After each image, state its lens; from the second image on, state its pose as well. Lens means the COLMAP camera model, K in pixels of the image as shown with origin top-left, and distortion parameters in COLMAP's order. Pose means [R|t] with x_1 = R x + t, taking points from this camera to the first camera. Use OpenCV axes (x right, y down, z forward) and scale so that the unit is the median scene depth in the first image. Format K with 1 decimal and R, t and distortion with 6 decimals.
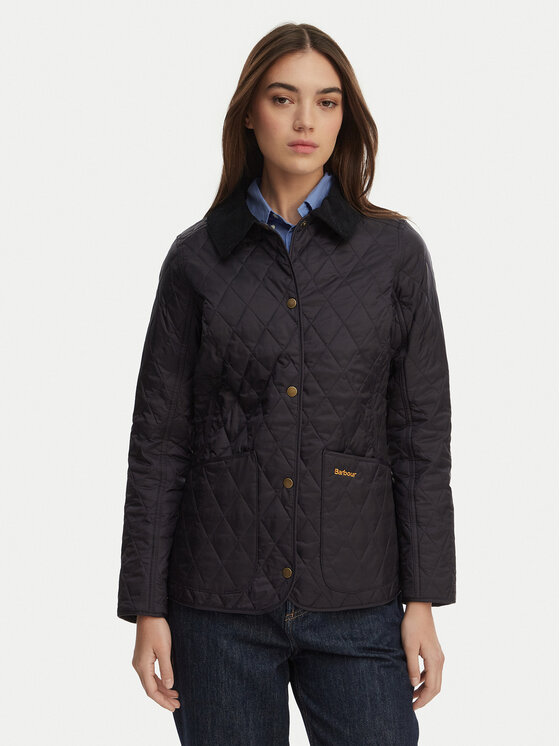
lens RADIAL K [[1266.7, 0, 280.0], [0, 1266.7, 373.0], [0, 0, 1]] dist [-0.012108, 0.000017]
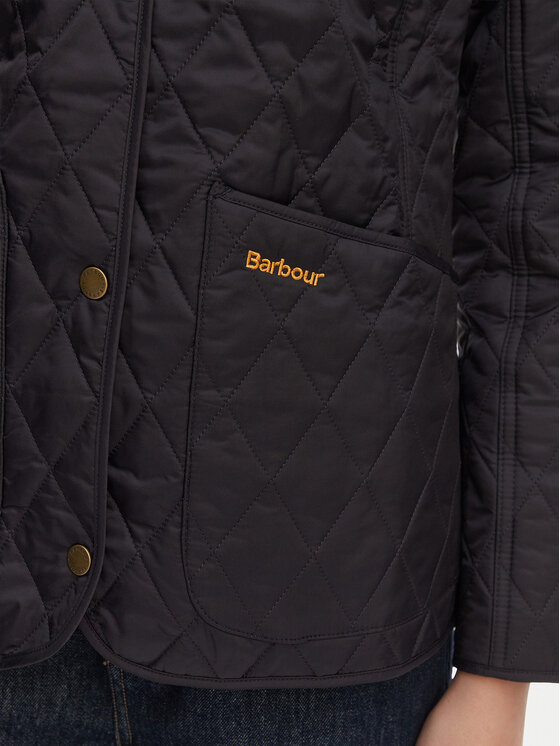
lens RADIAL K [[942.9, 0, 280.0], [0, 942.9, 373.0], [0, 0, 1]] dist [-0.112401, 0.049166]
pose [[0.973931, 0.097470, -0.204837, 0.100634], [-0.086440, 0.994317, 0.062142, 0.090193], [0.209730, -0.042816, 0.976822, 0.776680]]
